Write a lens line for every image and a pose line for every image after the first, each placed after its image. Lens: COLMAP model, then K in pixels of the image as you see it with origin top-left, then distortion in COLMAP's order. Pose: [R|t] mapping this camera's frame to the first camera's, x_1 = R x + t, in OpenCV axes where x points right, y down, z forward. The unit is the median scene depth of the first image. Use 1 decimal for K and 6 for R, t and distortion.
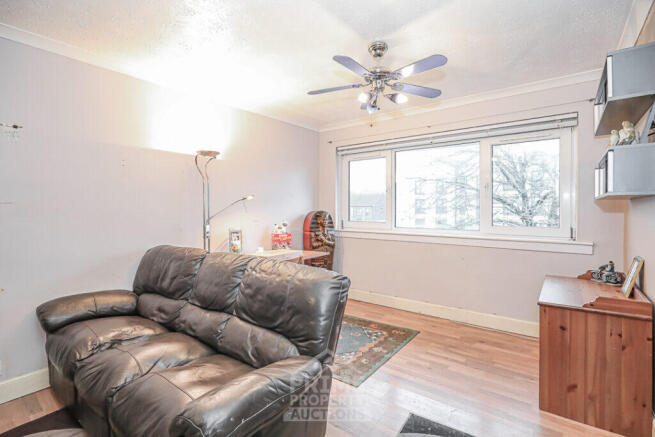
lens RADIAL K [[310.0, 0, 325.3], [0, 310.0, 212.9], [0, 0, 1]] dist [-0.025263, 0.006086]
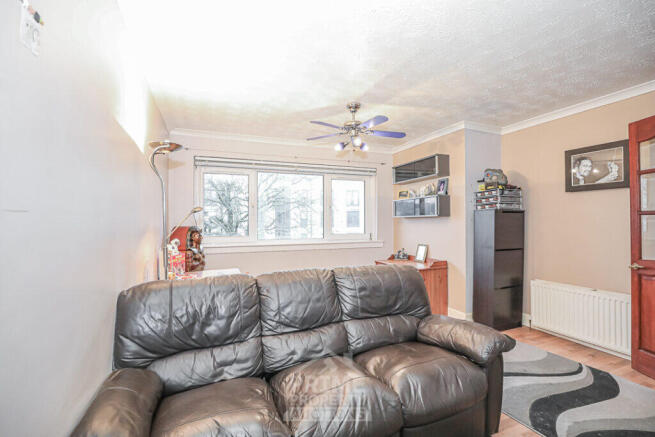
lens RADIAL K [[310.0, 0, 326.2], [0, 310.0, 219.7], [0, 0, 1]] dist [-0.025263, 0.006086]
pose [[0.486712, 0.003322, 0.873556, -0.858561], [0.022681, 0.999608, -0.016438, -0.004056], [-0.873268, 0.027813, 0.486445, 0.352810]]
